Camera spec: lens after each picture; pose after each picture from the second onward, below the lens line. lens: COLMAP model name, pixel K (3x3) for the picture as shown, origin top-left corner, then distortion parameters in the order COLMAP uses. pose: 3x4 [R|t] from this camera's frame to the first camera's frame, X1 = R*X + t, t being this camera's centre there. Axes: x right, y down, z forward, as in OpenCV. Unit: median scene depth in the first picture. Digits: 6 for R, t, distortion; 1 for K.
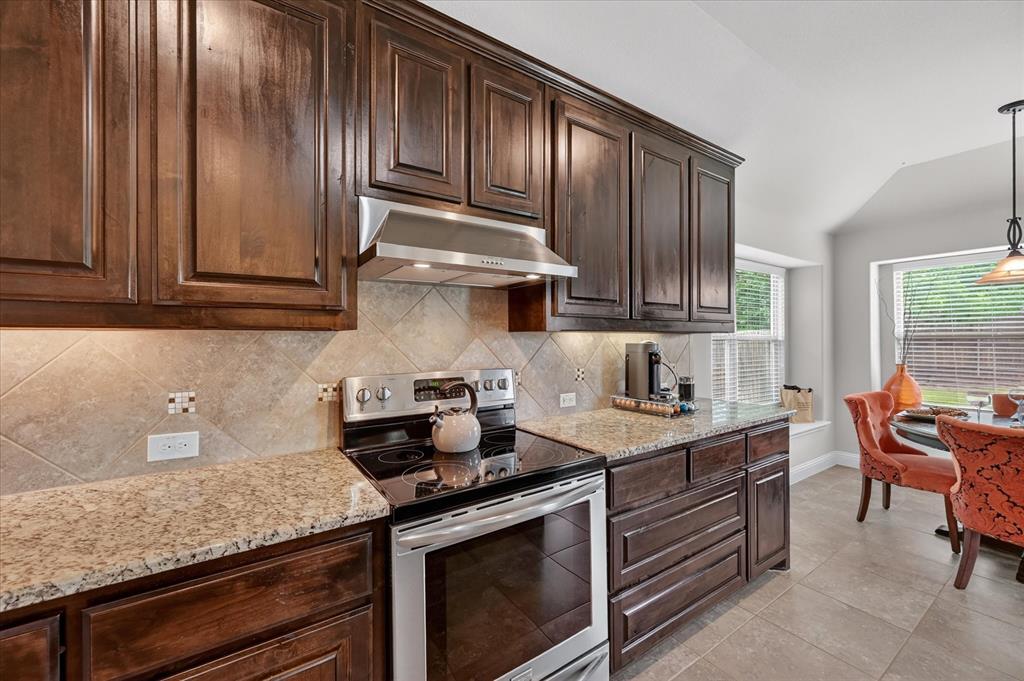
lens RADIAL K [[405.0, 0, 512.4], [0, 405.0, 336.0], [0, 0, 1]] dist [-0.000872, -0.000091]
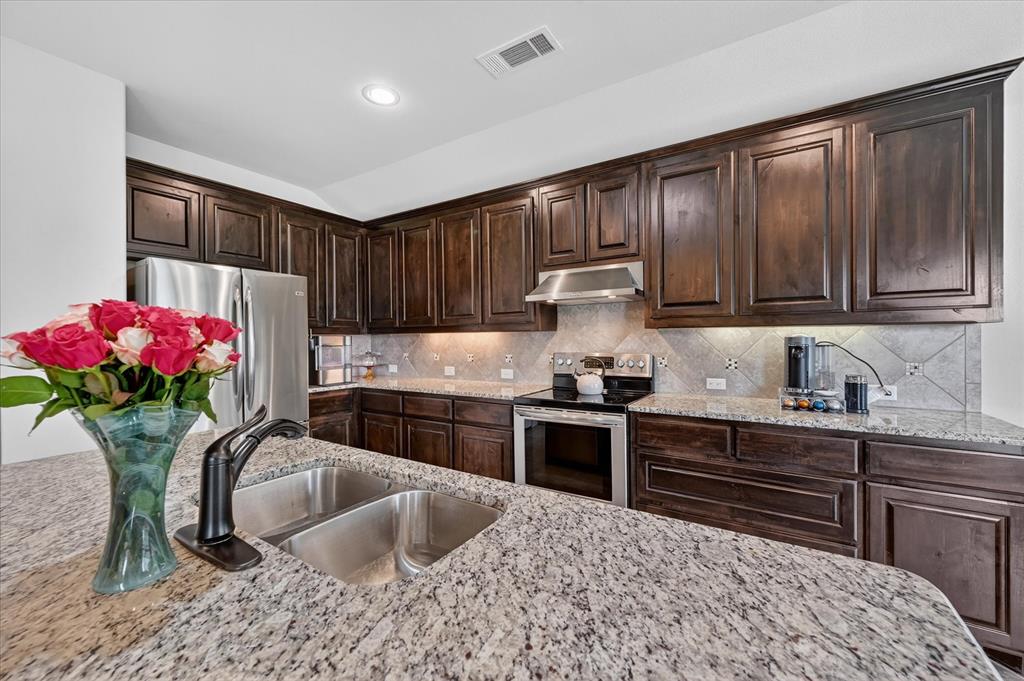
lens RADIAL K [[409.5, 0, 515.8], [0, 409.5, 336.9], [0, 0, 1]] dist [-0.000316, -0.000025]
pose [[0.399820, -0.000358, -0.916594, 1.270373], [0.013603, 0.999892, 0.005543, 0.003526], [0.916493, -0.014685, 0.399781, -0.041185]]
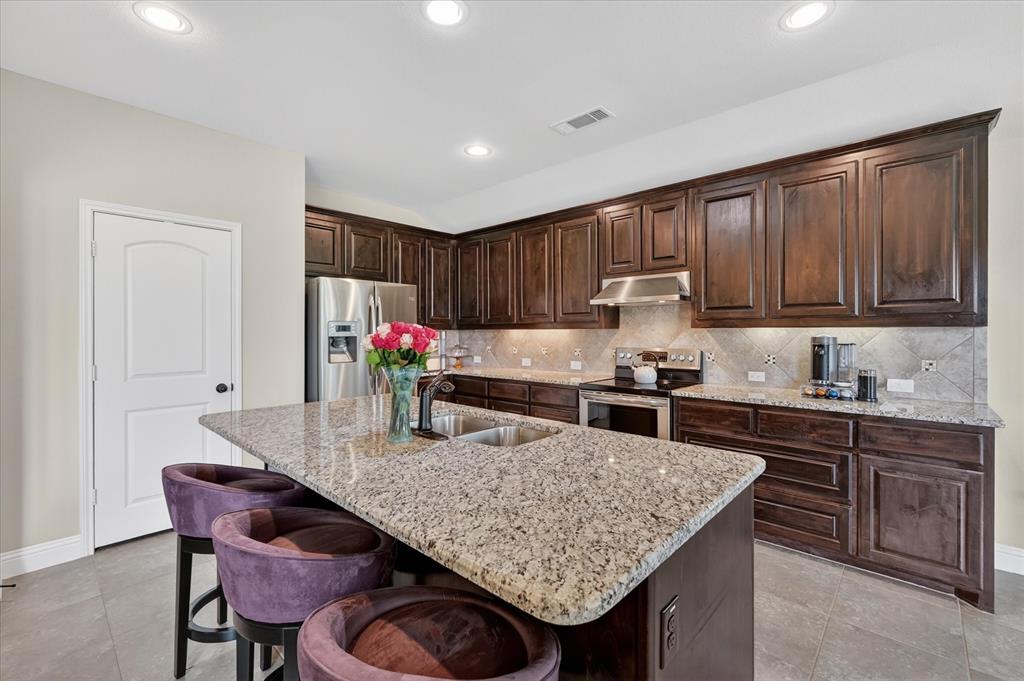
lens RADIAL K [[445.4, 0, 513.8], [0, 445.4, 330.5], [0, 0, 1]] dist [-0.000771, -0.000056]
pose [[0.229198, 0.002893, -0.973375, 1.790333], [0.007992, 0.999956, 0.004854, -0.017043], [0.973347, -0.008891, 0.229165, -0.199947]]
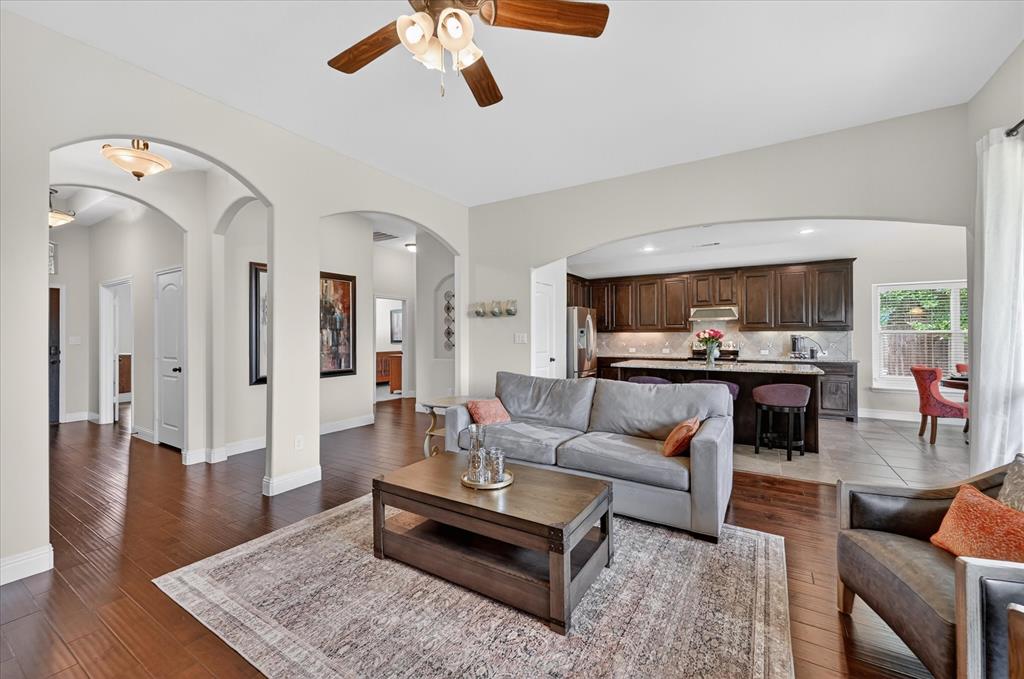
lens RADIAL K [[409.5, 0, 515.8], [0, 409.5, 335.9], [0, 0, 1]] dist [-0.000316, -0.000025]
pose [[0.415819, 0.003241, -0.909442, 2.850498], [0.008545, 0.999936, 0.007470, -0.017947], [0.909407, -0.010877, 0.415765, -2.696494]]
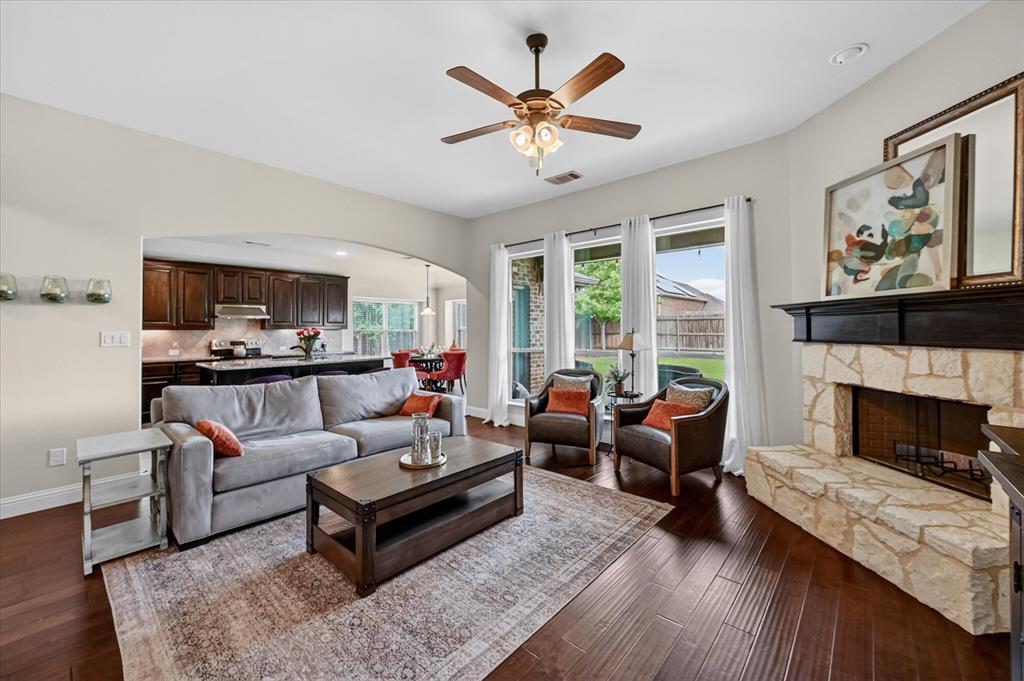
lens RADIAL K [[409.5, 0, 515.8], [0, 409.5, 336.9], [0, 0, 1]] dist [-0.000316, -0.000025]
pose [[0.965215, -0.005067, 0.261408, 1.479406], [-0.000526, 0.999773, 0.021321, -0.031007], [-0.261457, -0.020717, 0.964993, -3.808963]]
